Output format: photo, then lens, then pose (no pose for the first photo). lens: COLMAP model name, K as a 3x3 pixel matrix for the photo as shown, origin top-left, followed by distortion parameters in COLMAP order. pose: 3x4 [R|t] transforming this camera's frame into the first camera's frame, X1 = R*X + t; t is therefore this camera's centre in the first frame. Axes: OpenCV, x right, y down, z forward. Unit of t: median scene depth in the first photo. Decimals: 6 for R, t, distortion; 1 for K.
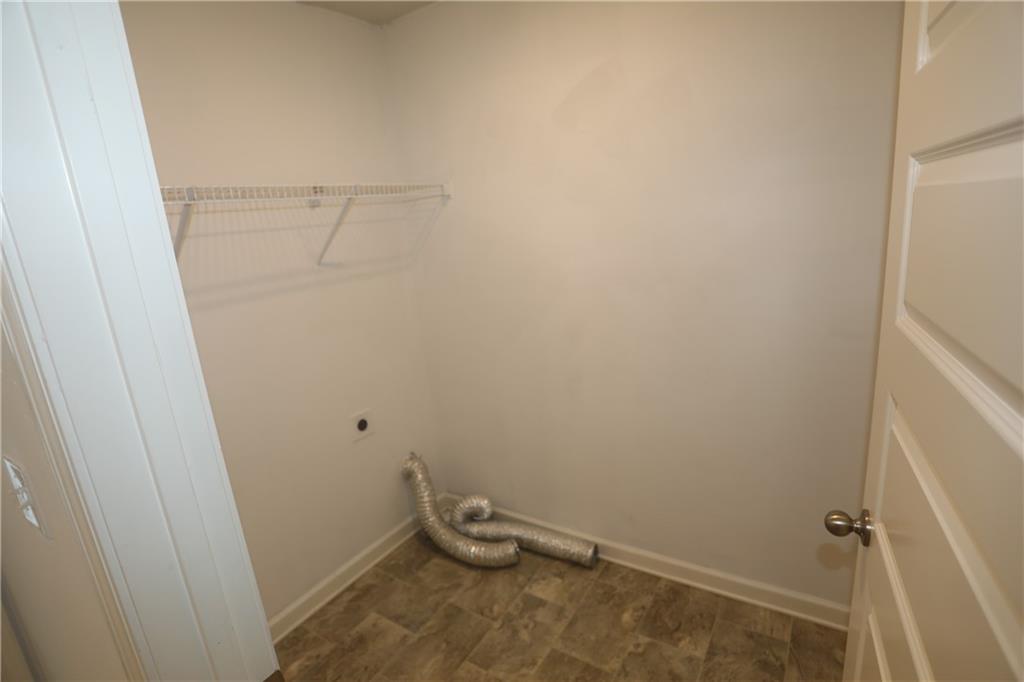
lens RADIAL K [[496.5, 0, 507.0], [0, 496.5, 322.3], [0, 0, 1]] dist [-0.082456, 0.025871]
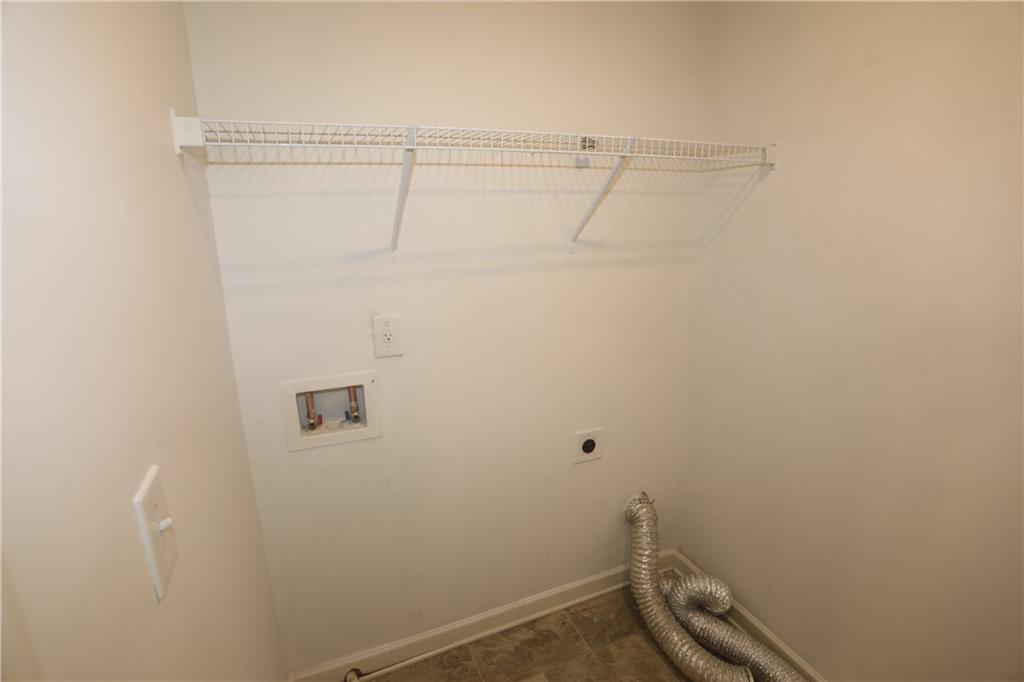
lens RADIAL K [[496.5, 0, 507.0], [0, 496.5, 322.3], [0, 0, 1]] dist [-0.082456, 0.025871]
pose [[0.827114, 0.215386, -0.519125, -0.029965], [-0.176066, 0.976459, 0.124613, -0.066273], [0.533744, -0.011669, 0.845565, 0.251559]]
